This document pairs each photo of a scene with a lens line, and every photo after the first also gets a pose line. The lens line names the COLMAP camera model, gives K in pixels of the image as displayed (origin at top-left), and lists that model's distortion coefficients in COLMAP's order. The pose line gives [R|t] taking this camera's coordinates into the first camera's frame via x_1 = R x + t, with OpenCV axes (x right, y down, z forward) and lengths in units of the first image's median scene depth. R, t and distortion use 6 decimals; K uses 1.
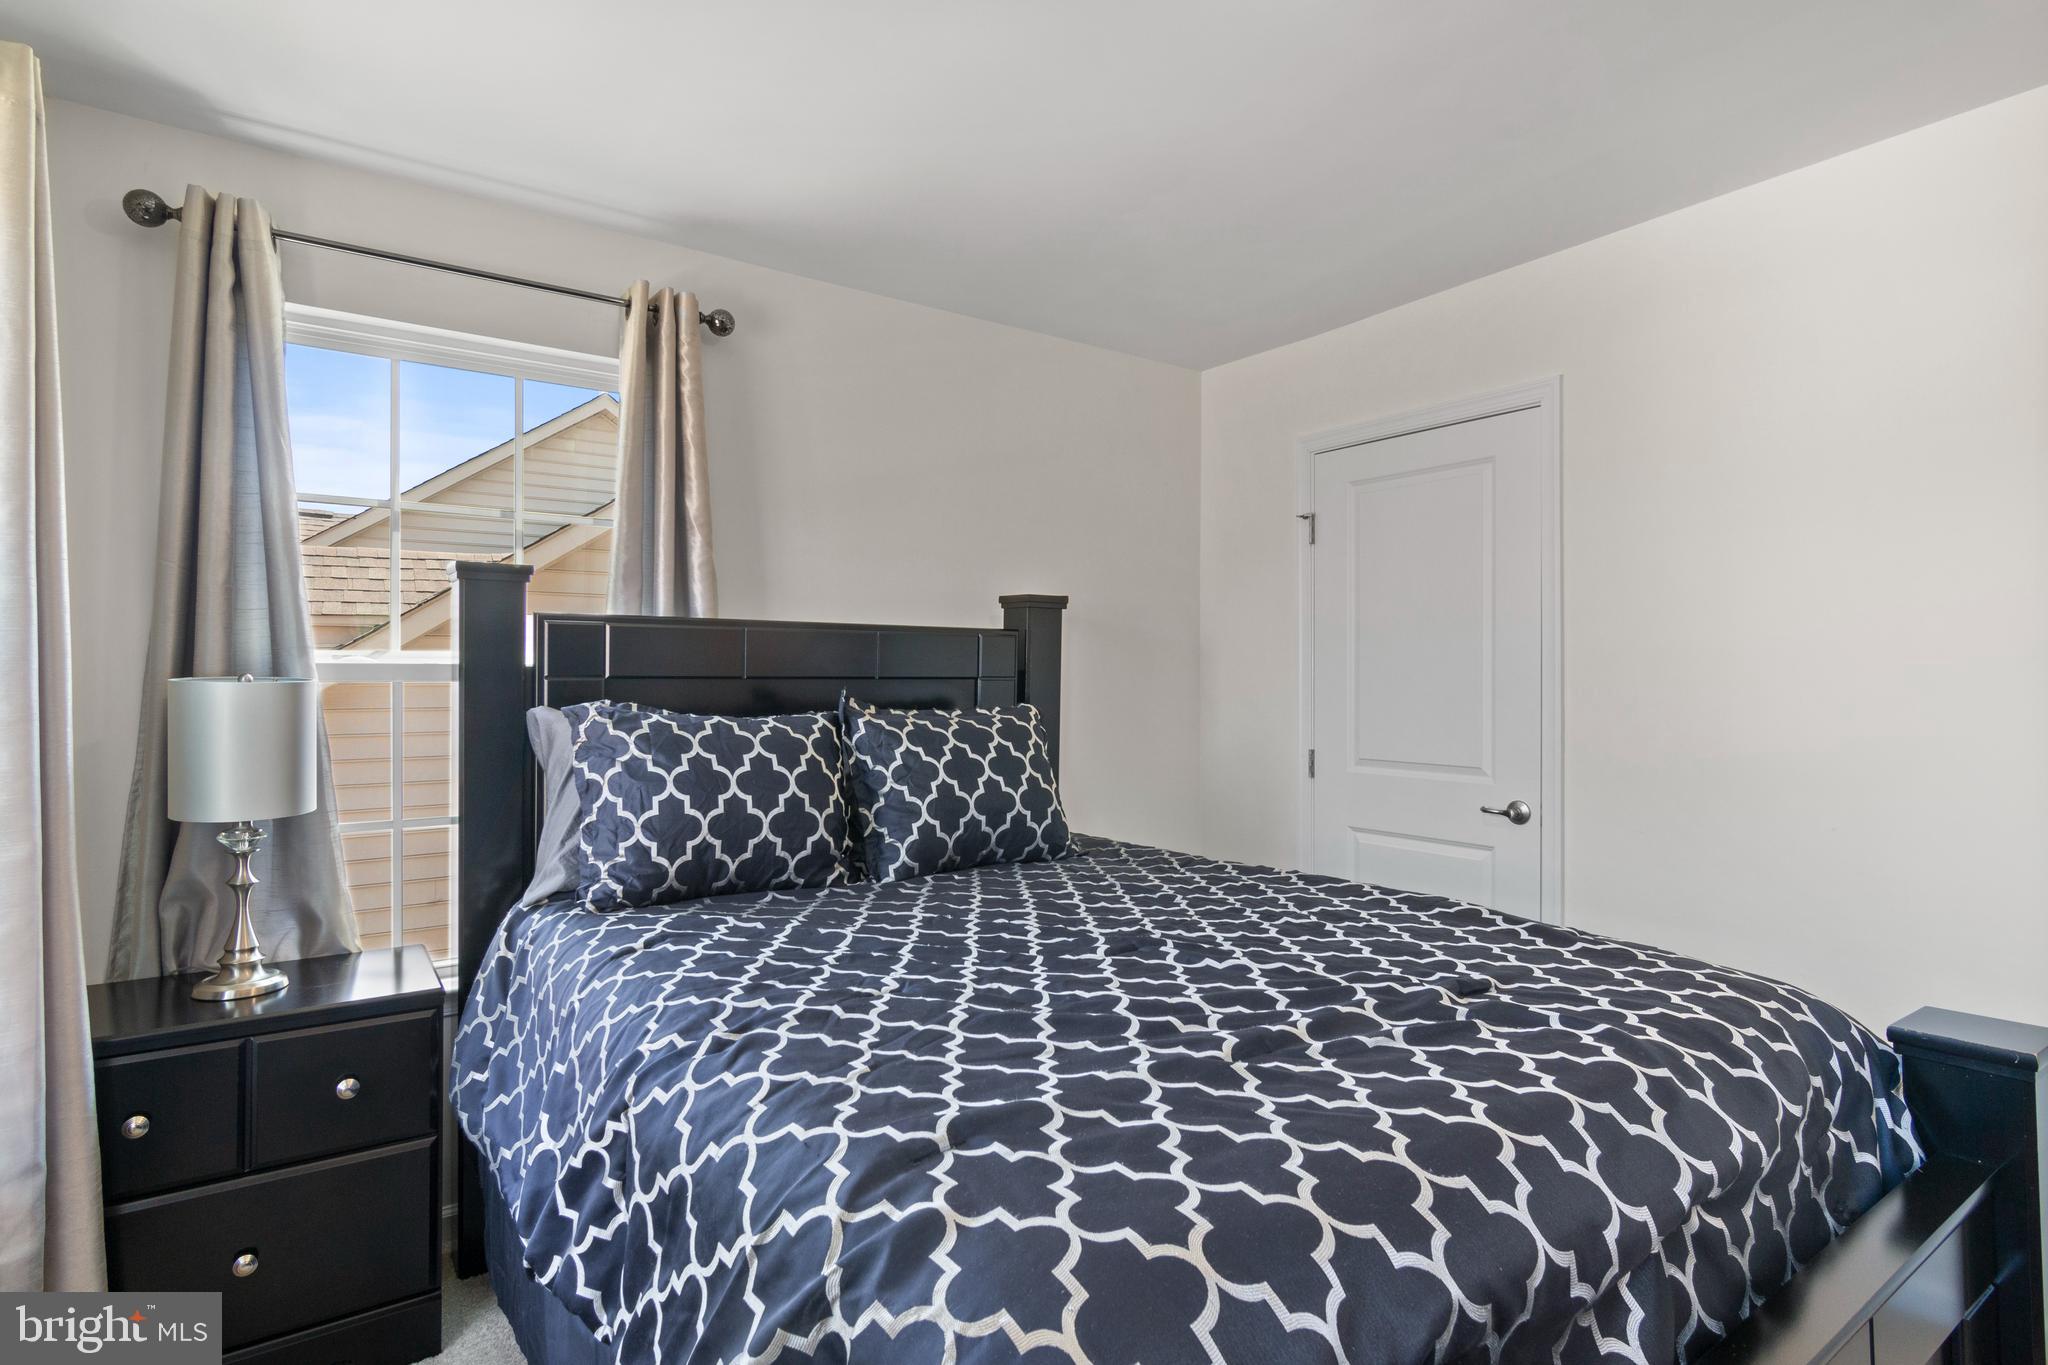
lens RADIAL K [[1052.9, 0, 1021.6], [0, 1052.9, 671.9], [0, 0, 1]] dist [0.001881, 0.001506]
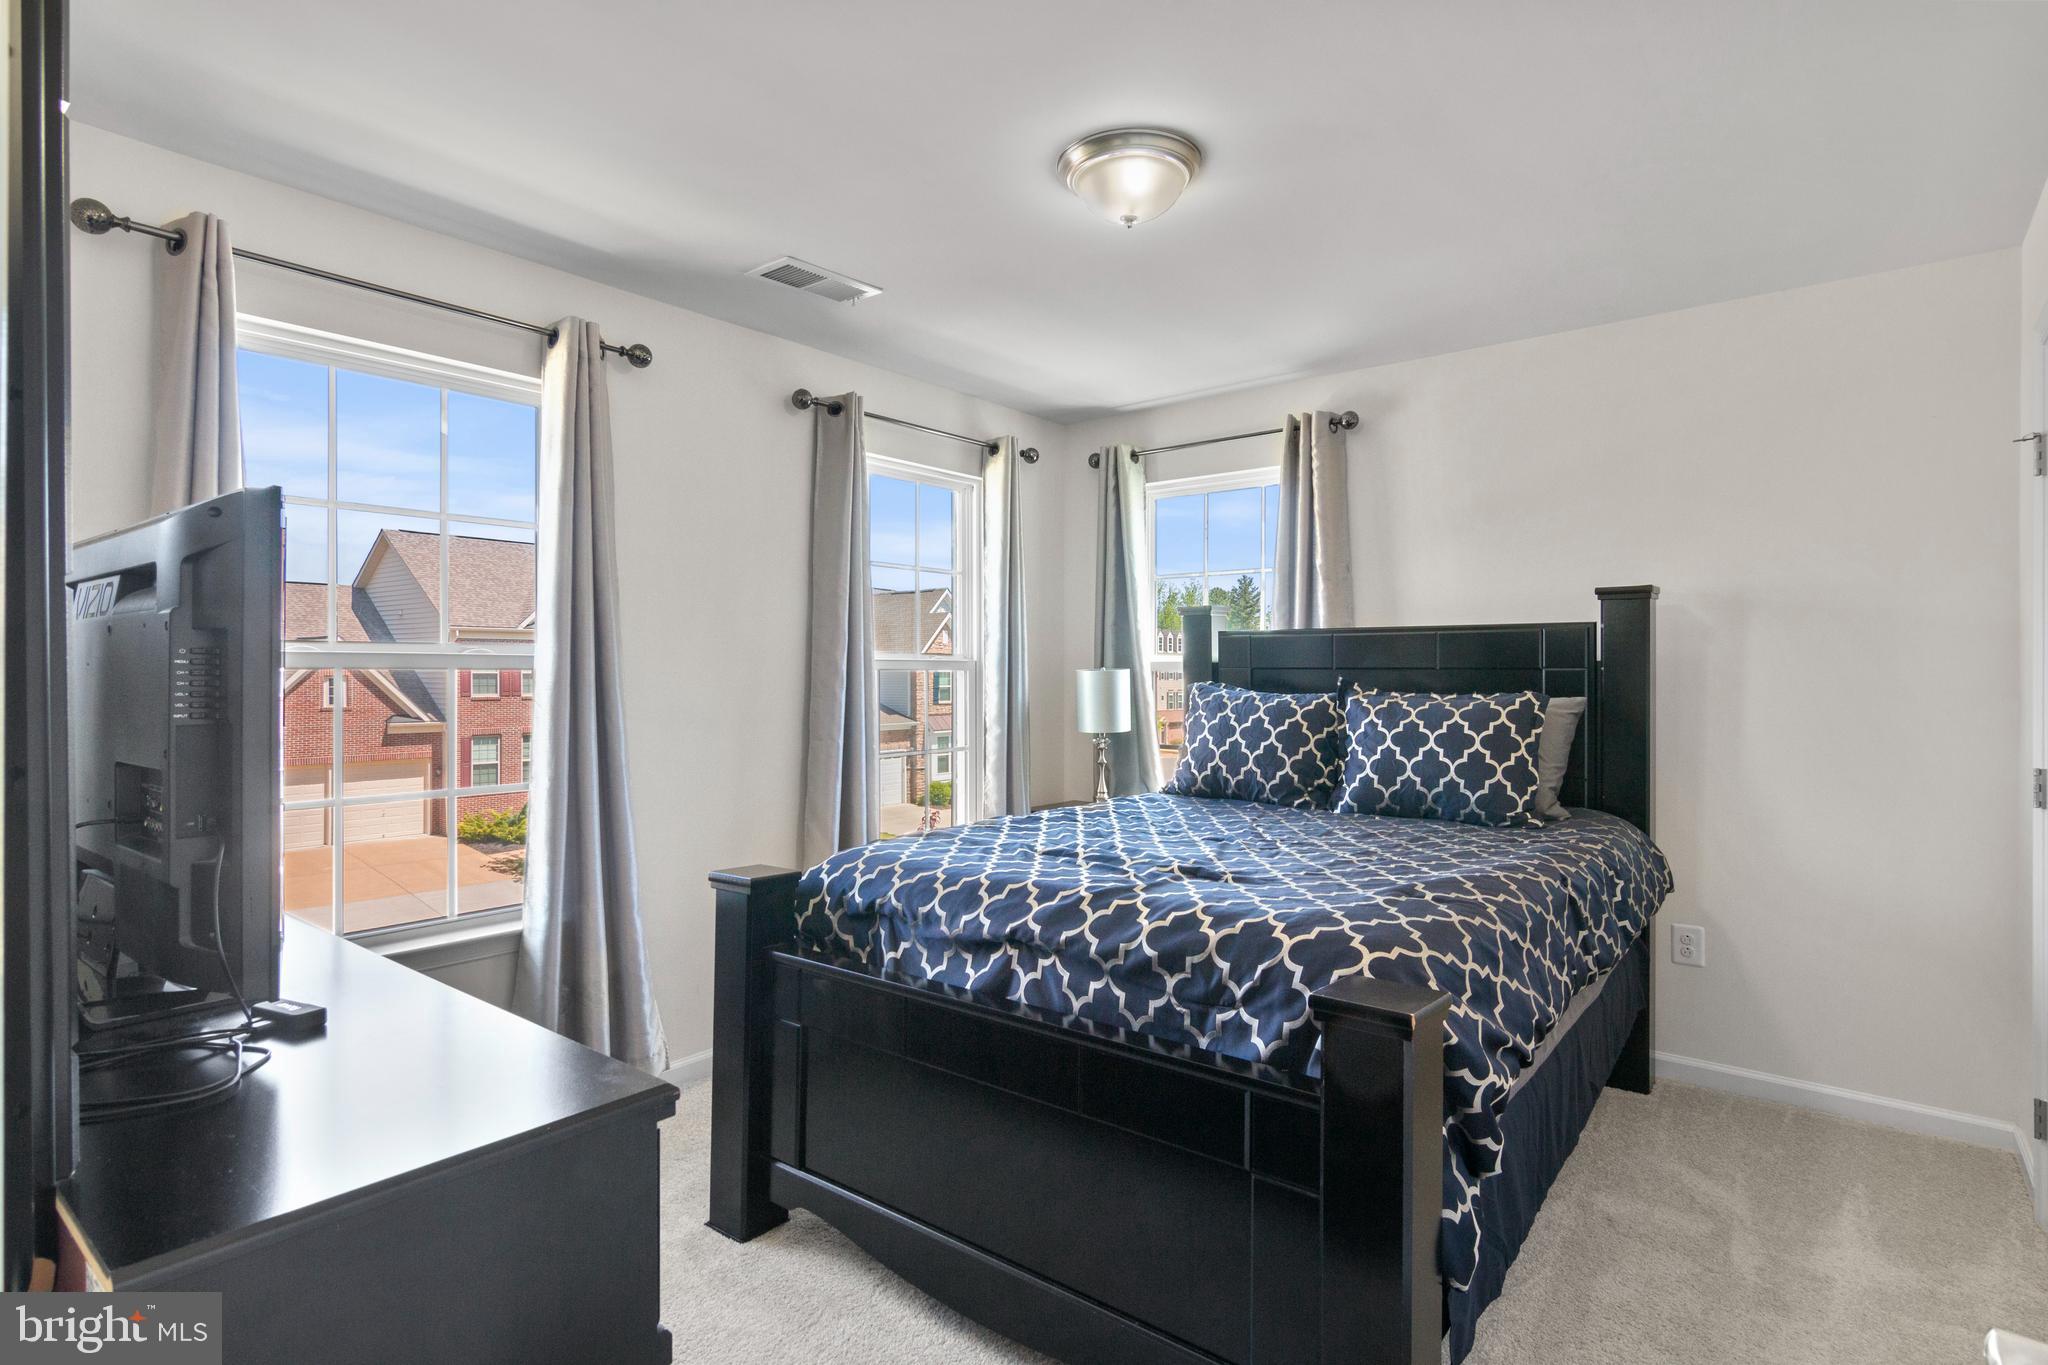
lens RADIAL K [[1052.9, 0, 1021.6], [0, 1052.9, 671.9], [0, 0, 1]] dist [0.001881, 0.001506]
pose [[0.251600, -0.001980, -0.967829, 1.143021], [0.000742, 0.999998, -0.001853, 0.013884], [0.967831, -0.000252, 0.251601, 0.246960]]
